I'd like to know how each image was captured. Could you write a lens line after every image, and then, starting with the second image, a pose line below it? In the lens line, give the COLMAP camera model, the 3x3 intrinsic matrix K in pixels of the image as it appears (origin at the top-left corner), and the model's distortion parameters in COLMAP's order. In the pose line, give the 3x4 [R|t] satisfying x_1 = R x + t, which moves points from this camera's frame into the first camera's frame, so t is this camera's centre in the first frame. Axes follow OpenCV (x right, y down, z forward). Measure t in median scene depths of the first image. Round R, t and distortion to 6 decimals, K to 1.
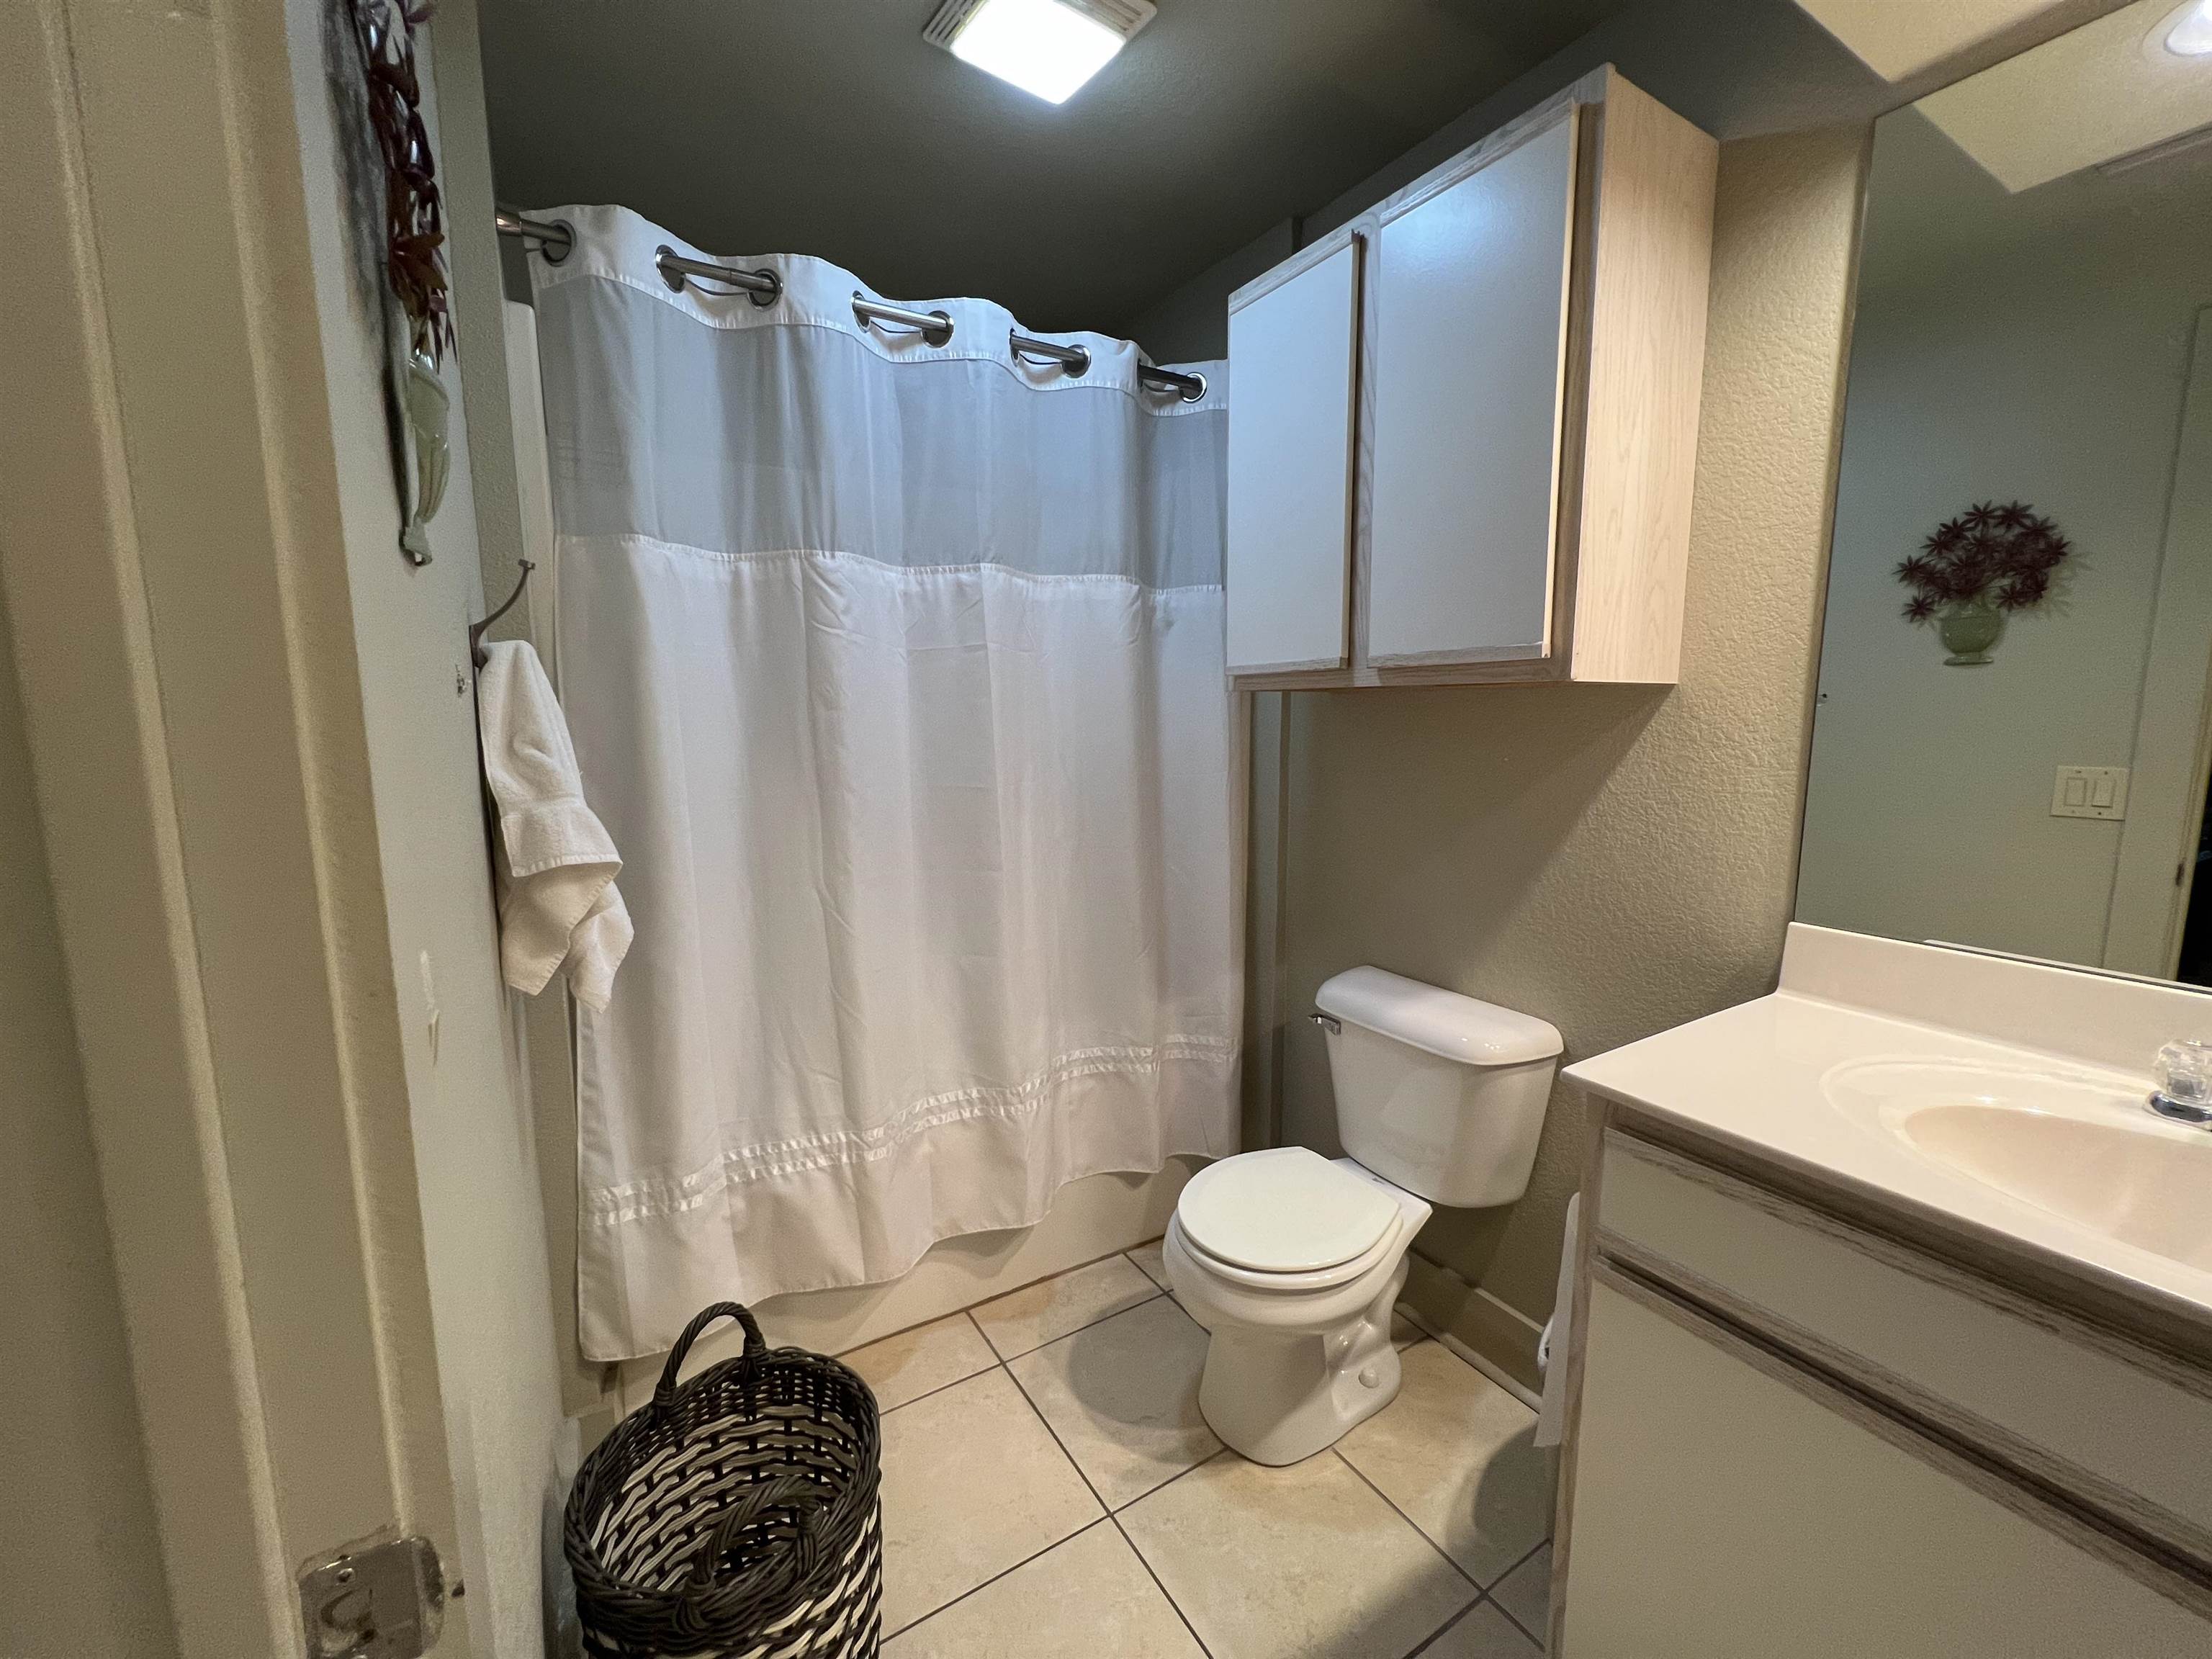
lens RADIAL K [[889.3, 0, 1099.5], [0, 889.3, 828.6], [0, 0, 1]] dist [-0.003047, 0.000946]
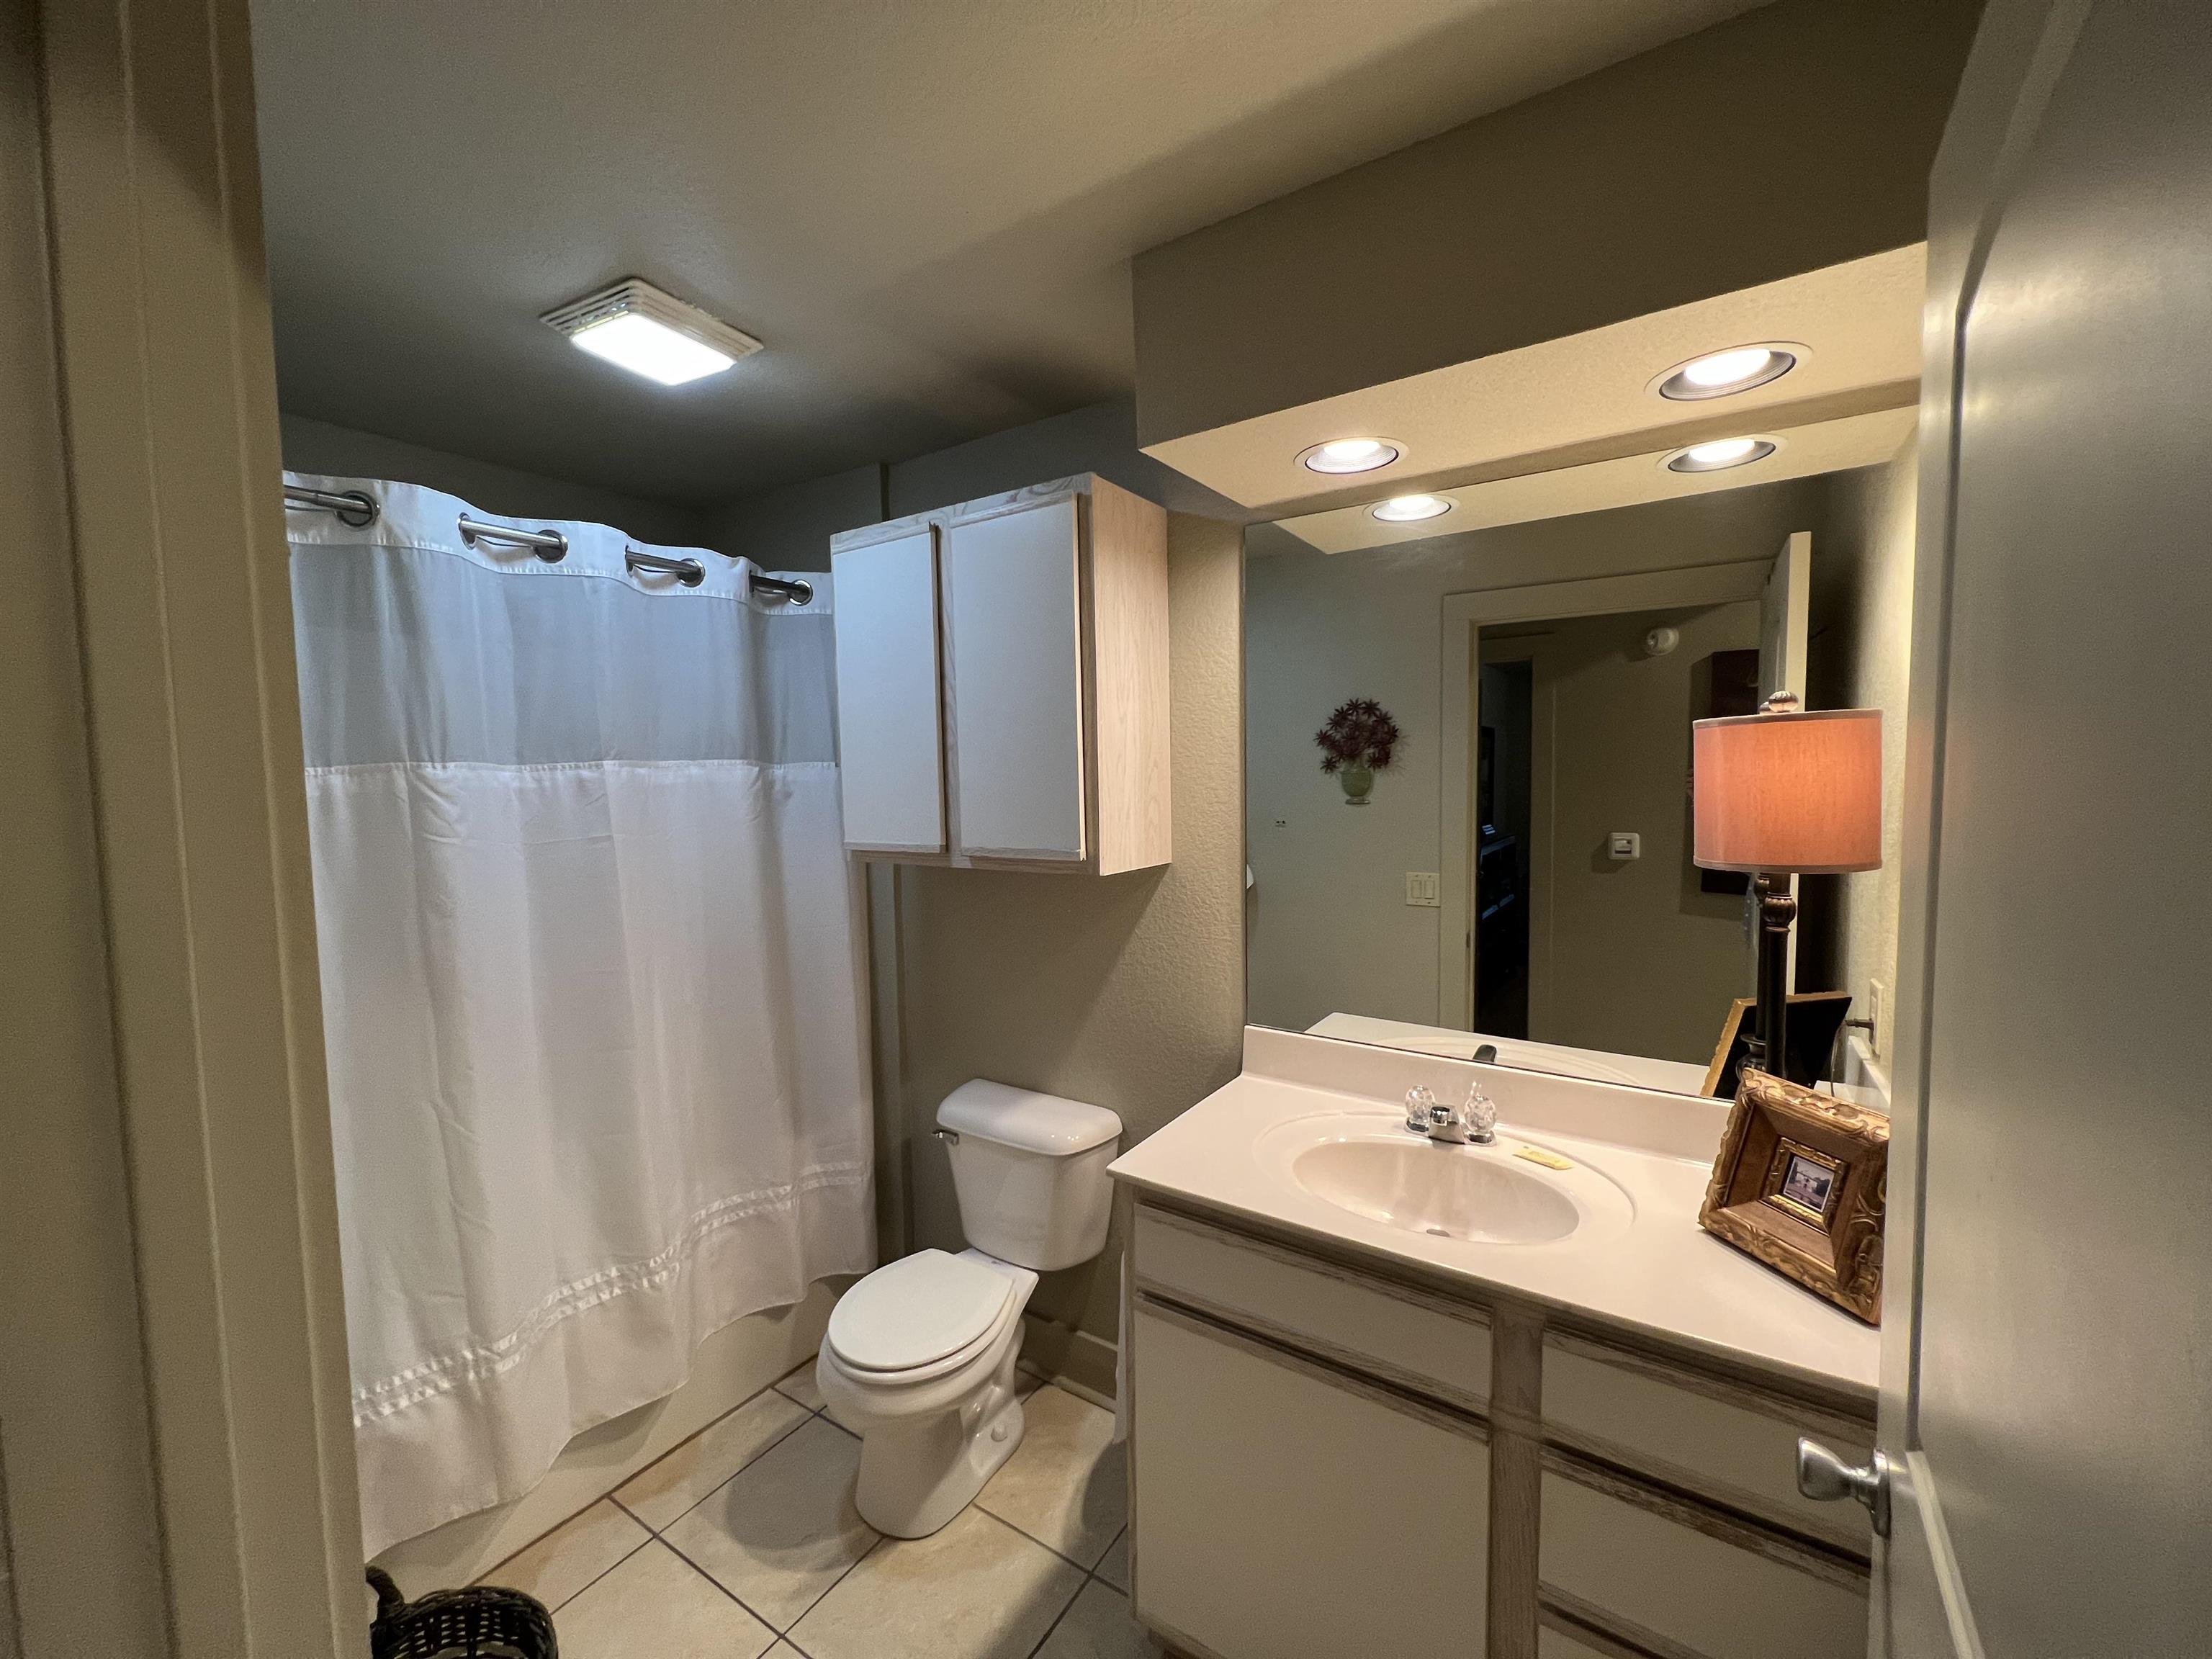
lens RADIAL K [[889.3, 0, 1102.6], [0, 889.3, 828.1], [0, 0, 1]] dist [-0.003047, 0.000946]
pose [[0.905363, -0.038753, 0.422866, -0.050129], [0.069675, 0.995887, -0.057910, -0.127598], [-0.418883, 0.081893, 0.904340, -0.230157]]
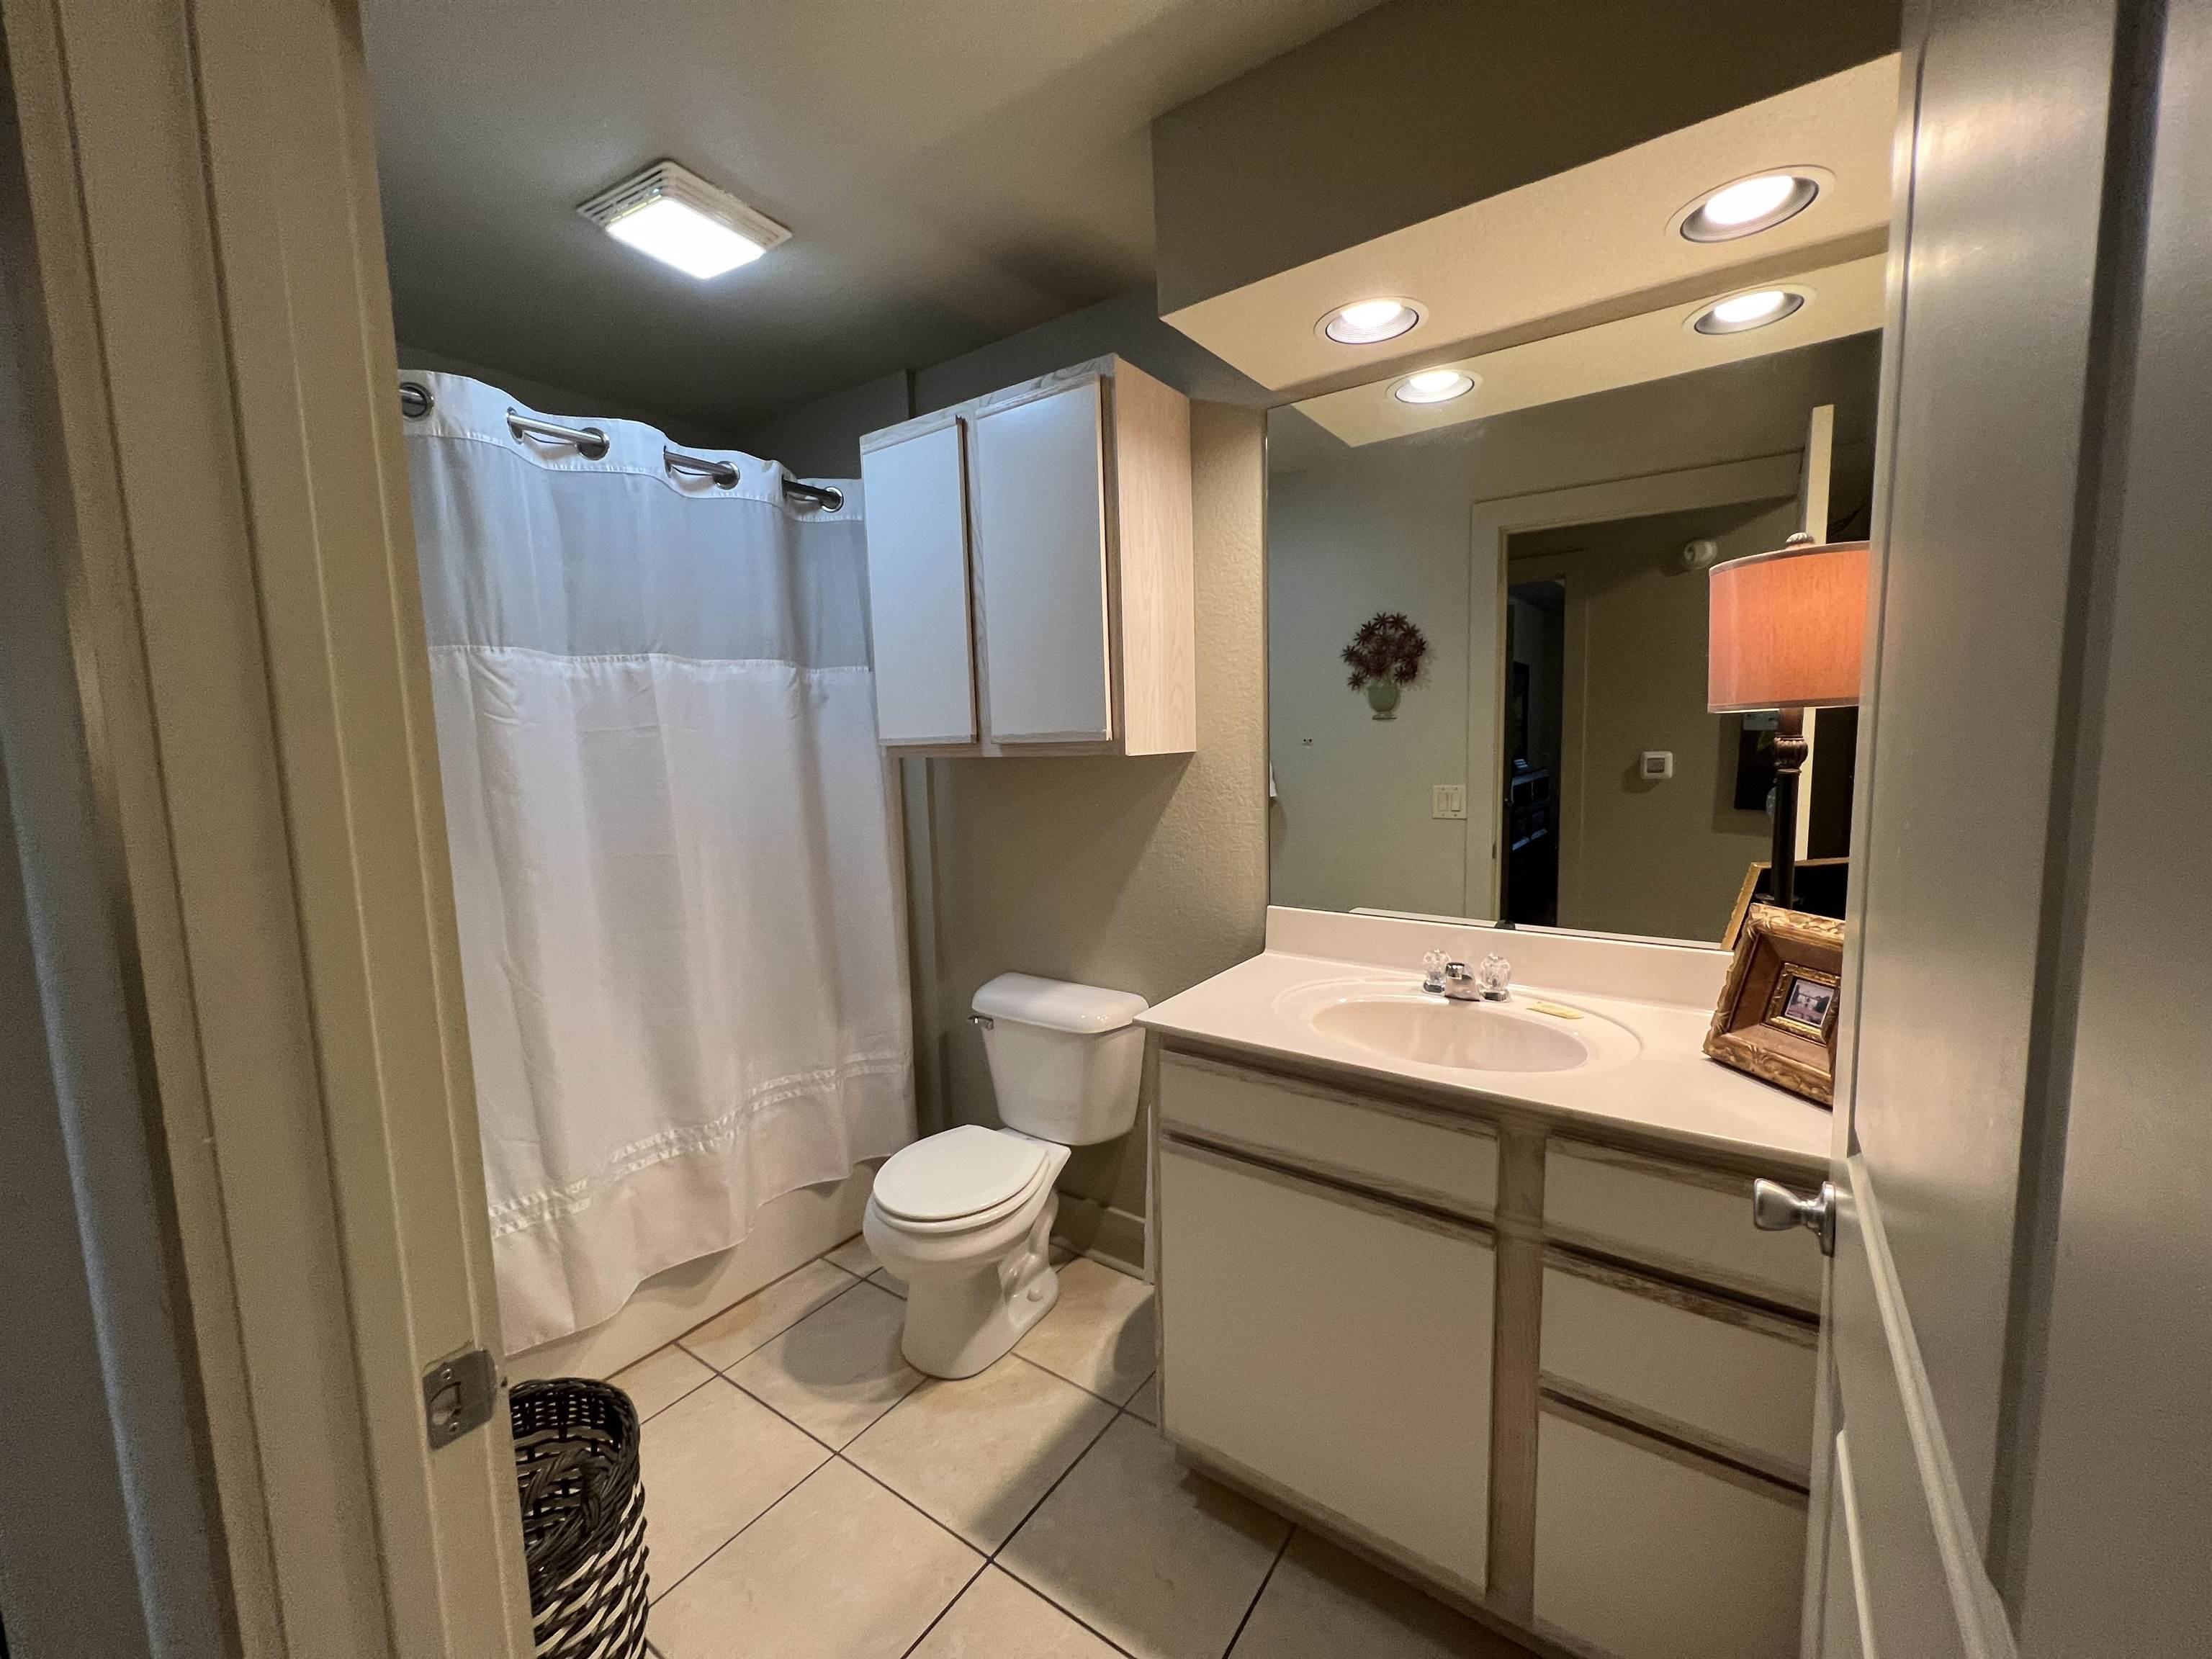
lens RADIAL K [[889.3, 0, 1102.9], [0, 889.3, 827.1], [0, 0, 1]] dist [-0.003047, 0.000946]
pose [[0.919014, -0.063474, 0.389082, -0.064330], [0.076380, 0.996920, -0.017774, -0.020904], [-0.386755, 0.046053, 0.921032, -0.259331]]
